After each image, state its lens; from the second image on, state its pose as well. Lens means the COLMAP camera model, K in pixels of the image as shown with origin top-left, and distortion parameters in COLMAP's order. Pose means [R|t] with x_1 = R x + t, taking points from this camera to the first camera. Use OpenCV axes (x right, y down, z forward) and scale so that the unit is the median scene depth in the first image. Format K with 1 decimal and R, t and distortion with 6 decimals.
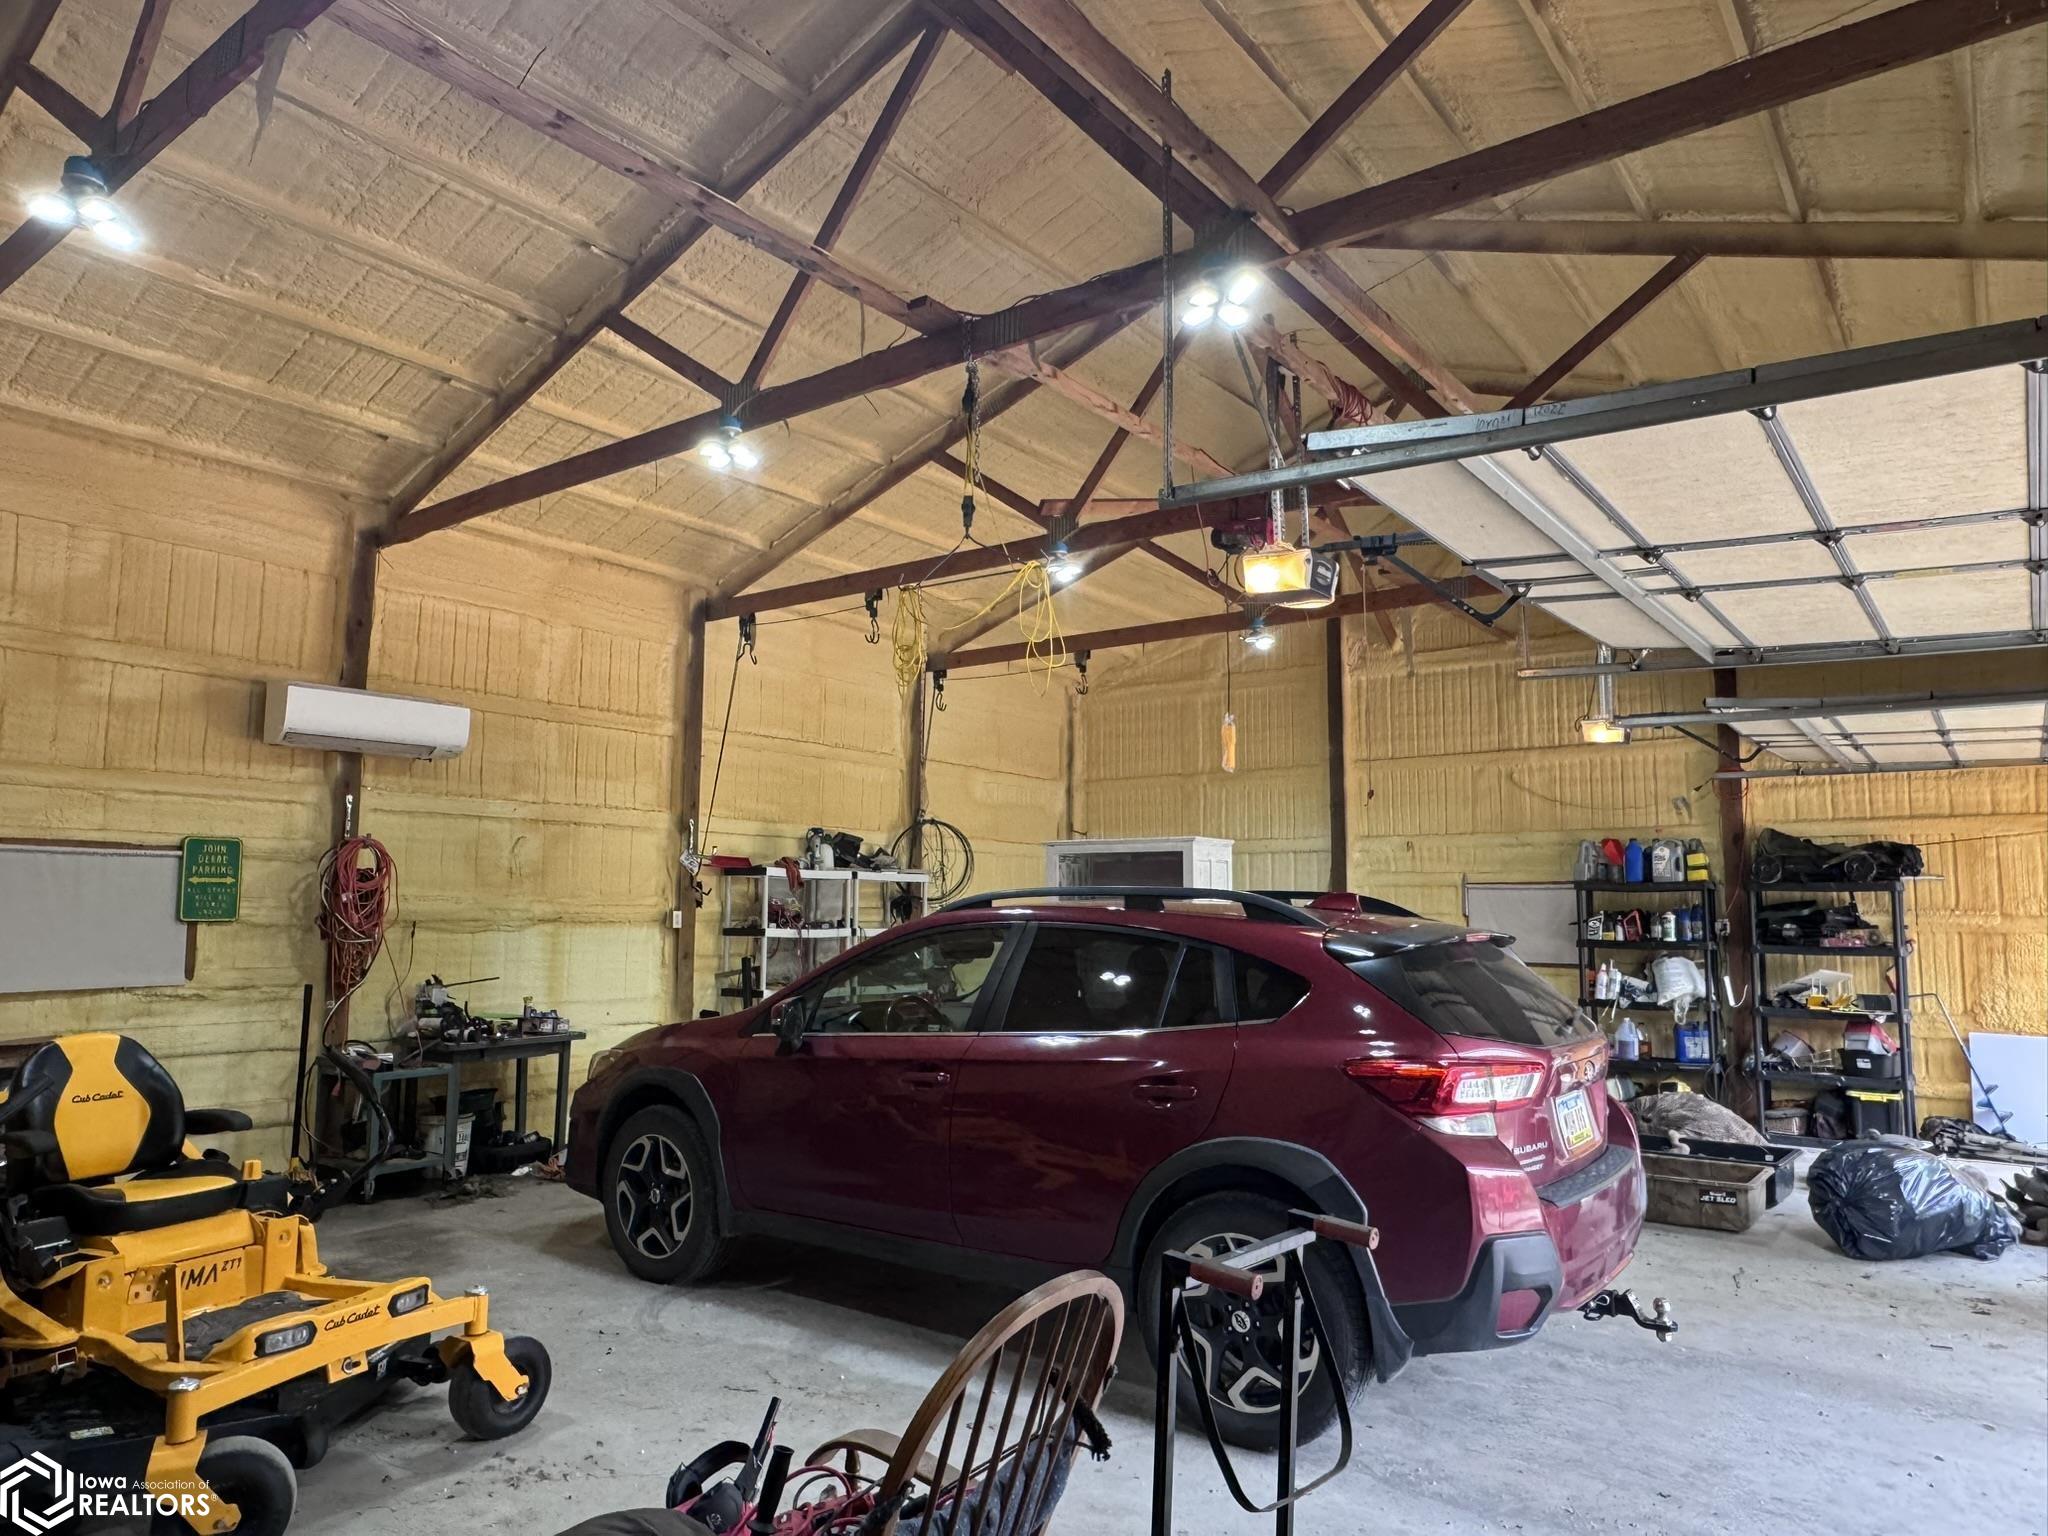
lens RADIAL K [[1322.1, 0, 1024.0], [0, 1322.1, 768.0], [0, 0, 1]] dist [-0.002285, -0.000282]
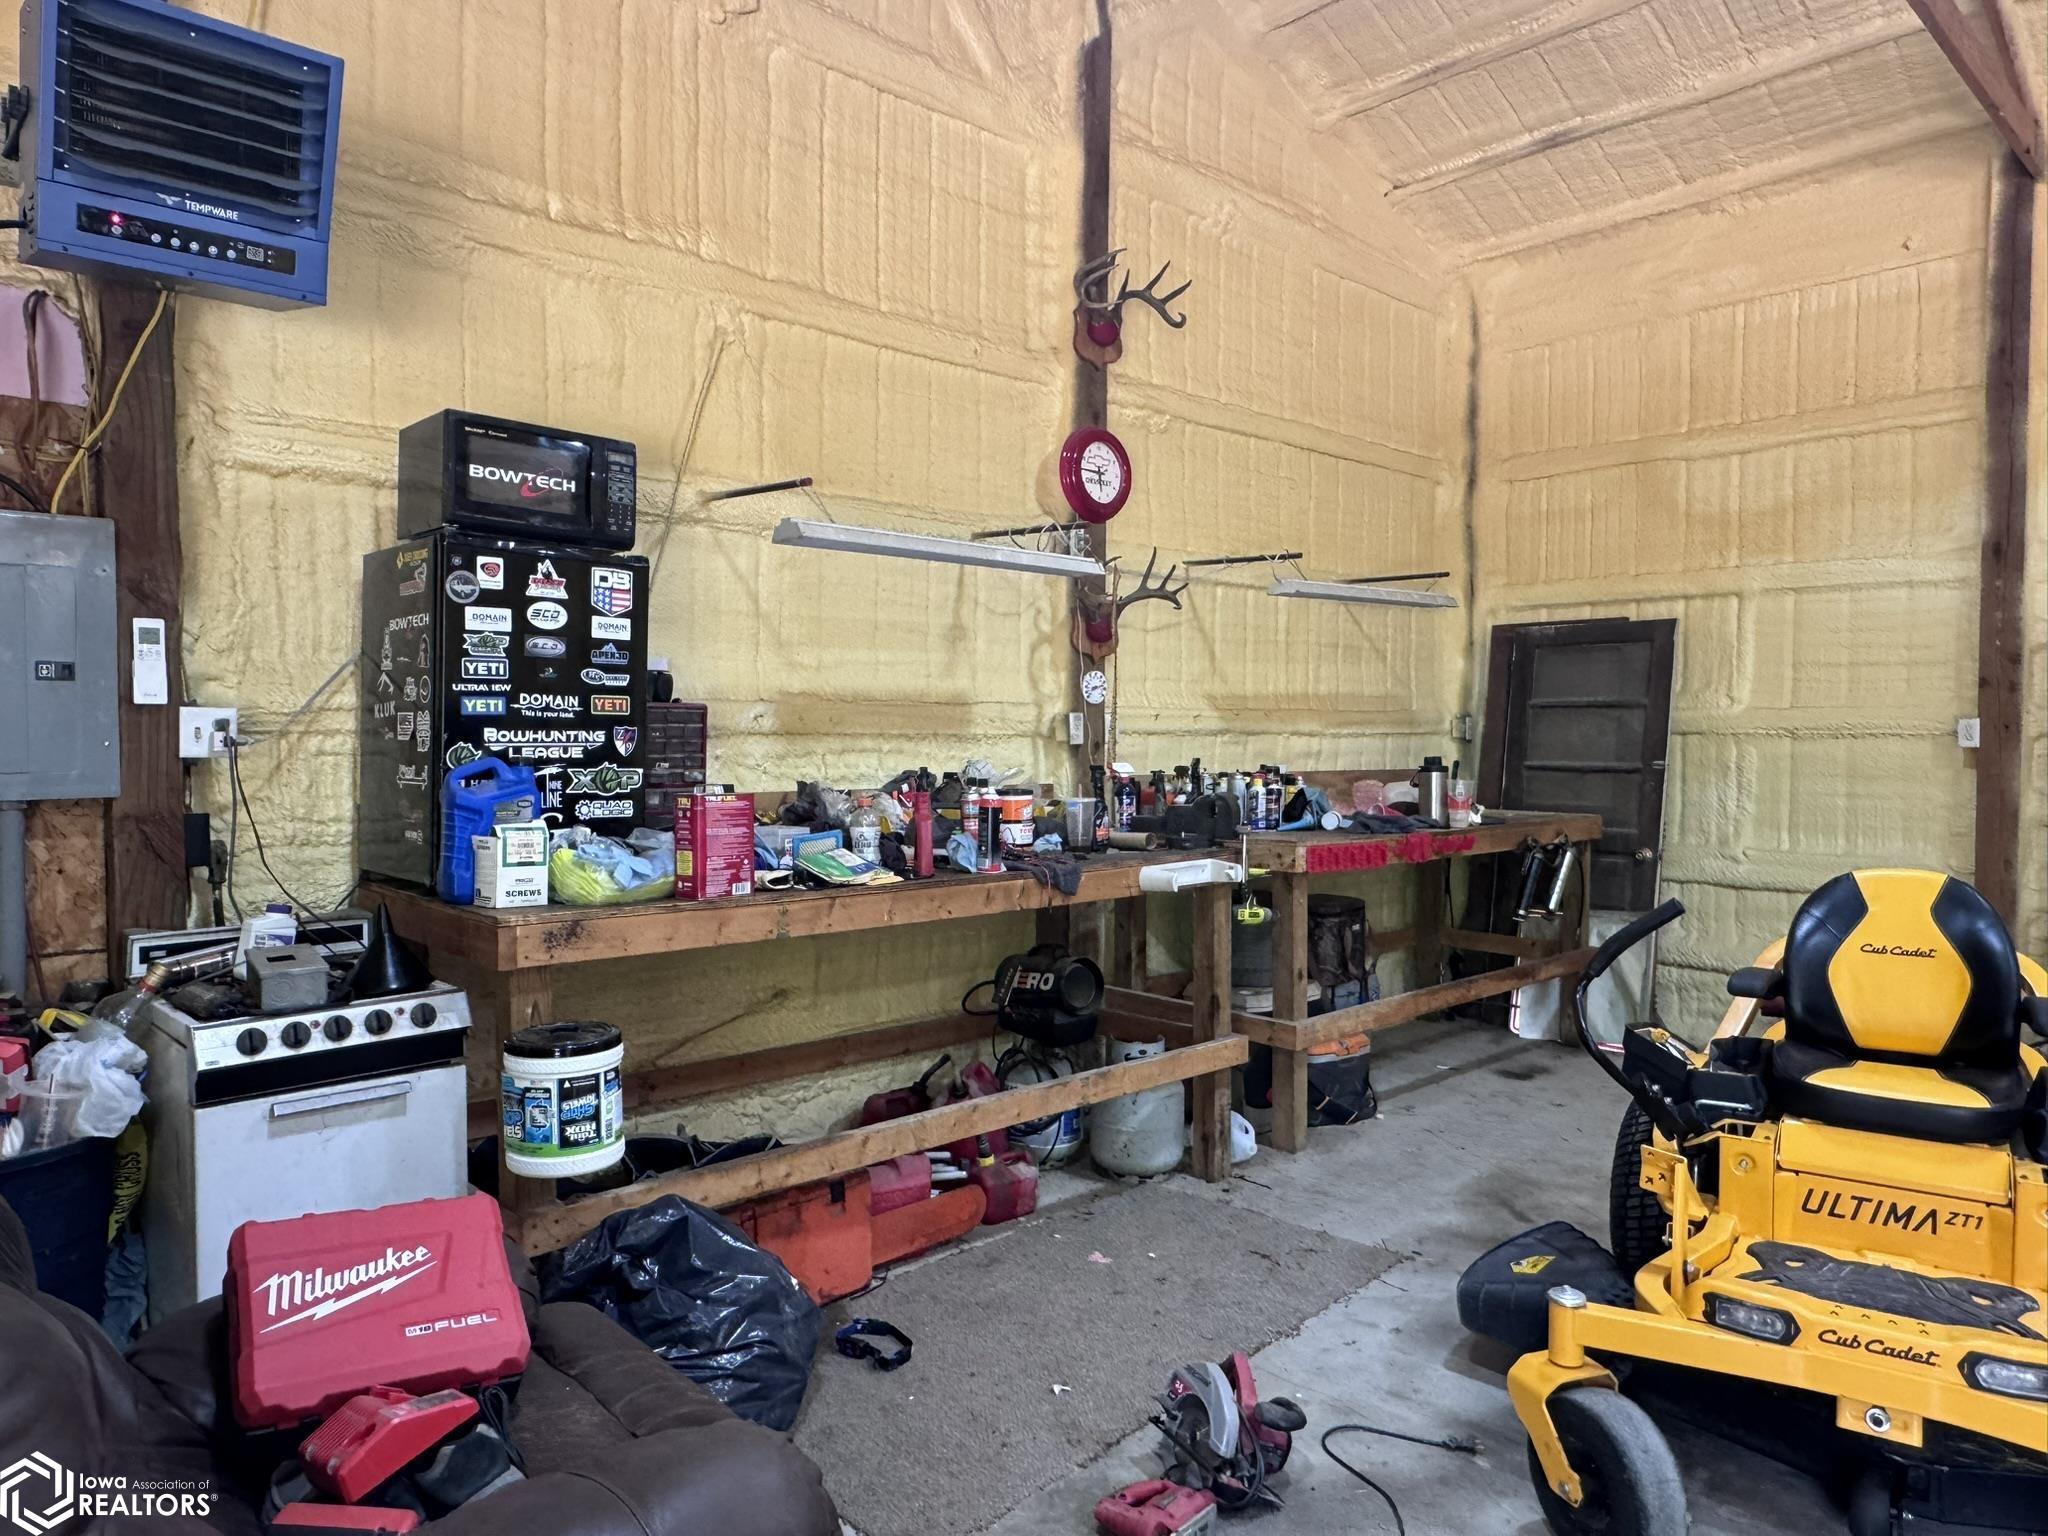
lens RADIAL K [[1322.1, 0, 1024.0], [0, 1322.1, 768.0], [0, 0, 1]] dist [-0.002285, -0.000282]
pose [[-0.169374, 0.018422, -0.985380, 0.155768], [0.102114, 0.994772, 0.001045, 0.094535], [0.980247, -0.100444, -0.170370, 0.678867]]
